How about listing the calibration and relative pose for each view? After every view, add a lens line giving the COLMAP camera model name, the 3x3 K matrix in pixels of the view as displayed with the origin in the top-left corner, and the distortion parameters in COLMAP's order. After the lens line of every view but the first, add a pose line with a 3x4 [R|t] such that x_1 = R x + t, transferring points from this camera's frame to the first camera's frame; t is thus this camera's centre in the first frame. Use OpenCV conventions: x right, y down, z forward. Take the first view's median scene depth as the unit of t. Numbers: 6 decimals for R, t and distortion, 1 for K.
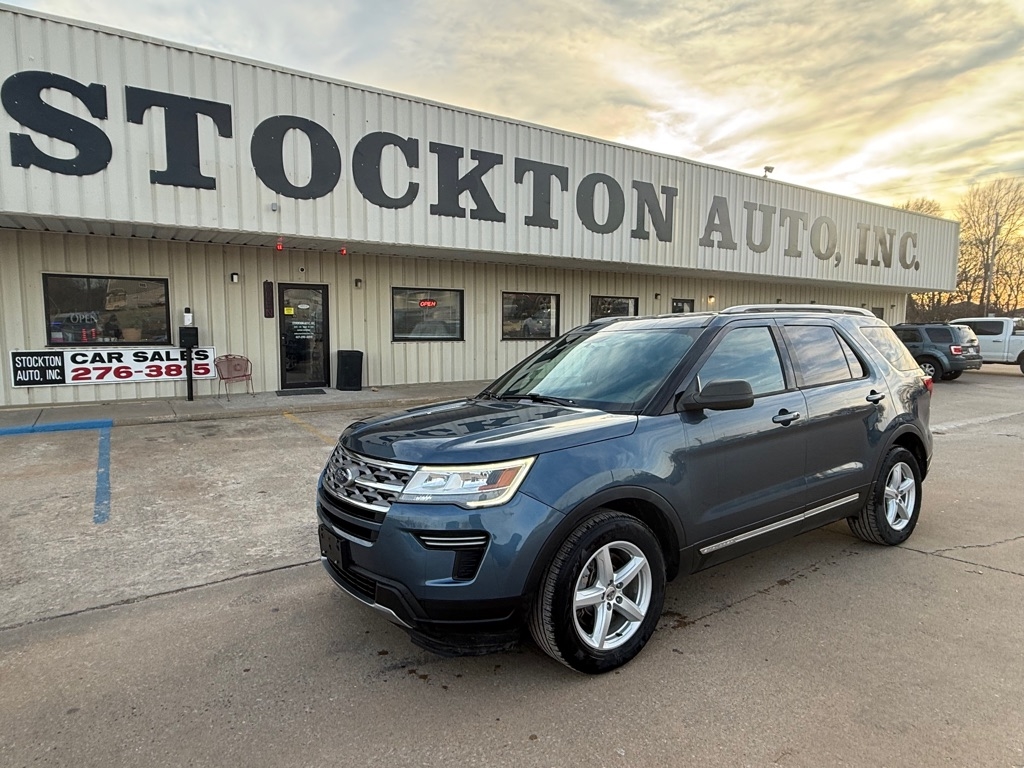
lens RADIAL K [[582.5, 0, 523.9], [0, 582.5, 379.8], [0, 0, 1]] dist [-0.006276, -0.000003]
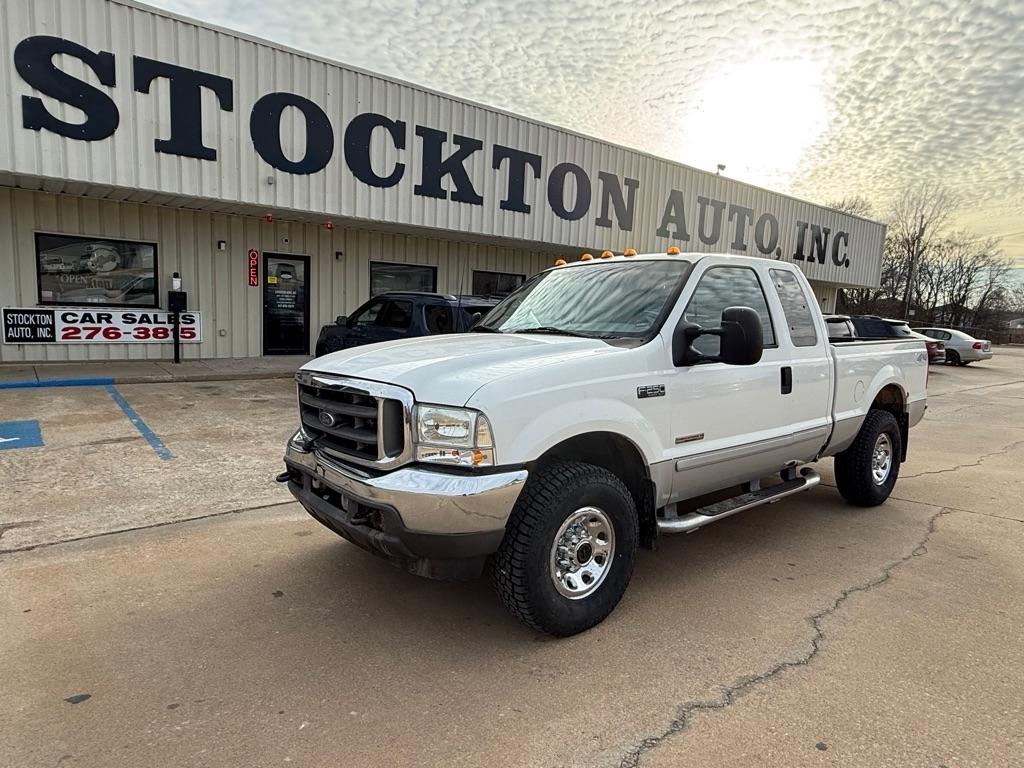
lens RADIAL K [[598.5, 0, 520.2], [0, 598.5, 381.6], [0, 0, 1]] dist [-0.005846, 0.000116]
pose [[0.994655, 0.029593, 0.098927, -0.069812], [-0.033217, 0.998829, 0.035183, 0.010939], [-0.097770, -0.038280, 0.994473, -0.116793]]
